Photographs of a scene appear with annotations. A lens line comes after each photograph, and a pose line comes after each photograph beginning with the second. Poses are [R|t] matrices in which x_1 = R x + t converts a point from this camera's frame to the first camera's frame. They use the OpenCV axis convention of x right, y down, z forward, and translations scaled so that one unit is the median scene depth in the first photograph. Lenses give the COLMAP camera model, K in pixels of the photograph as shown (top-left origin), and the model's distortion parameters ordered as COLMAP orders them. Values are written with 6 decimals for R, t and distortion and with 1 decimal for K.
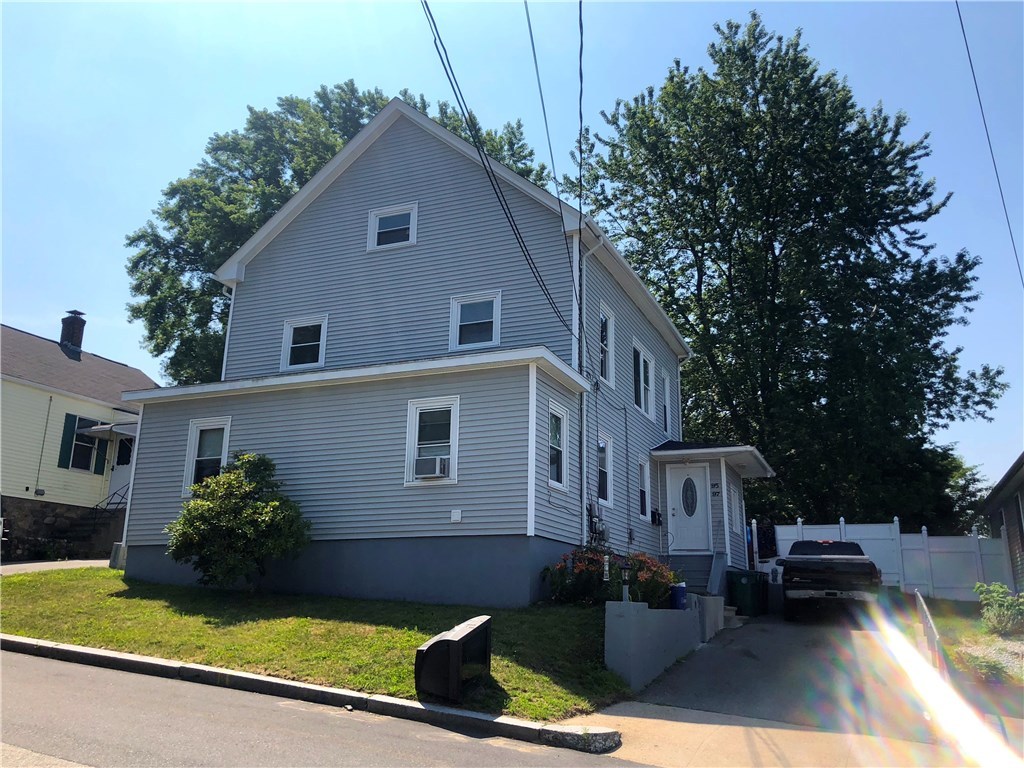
lens RADIAL K [[910.0, 0, 512.0], [0, 910.0, 384.0], [0, 0, 1]] dist [0.007723, 0.002282]
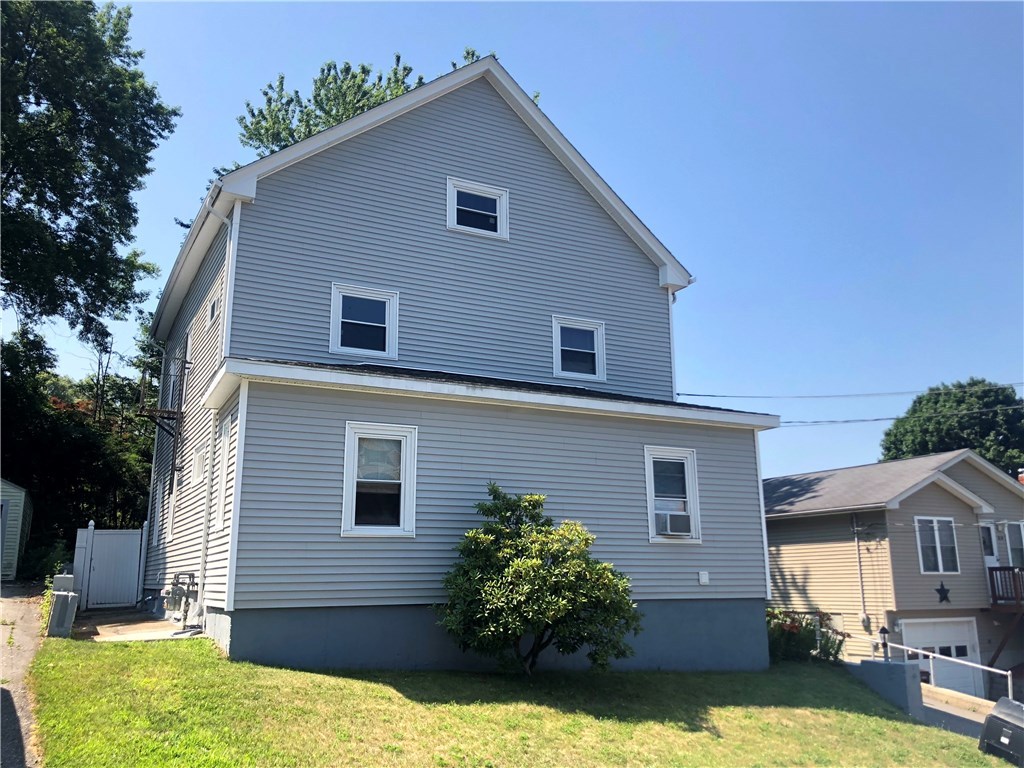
lens RADIAL K [[910.0, 0, 512.0], [0, 910.0, 384.0], [0, 0, 1]] dist [0.007723, 0.002282]
pose [[0.650811, 0.153221, 0.743619, -0.914113], [-0.184498, 0.981983, -0.040864, 0.019575], [-0.736482, -0.110602, 0.667354, 0.510278]]
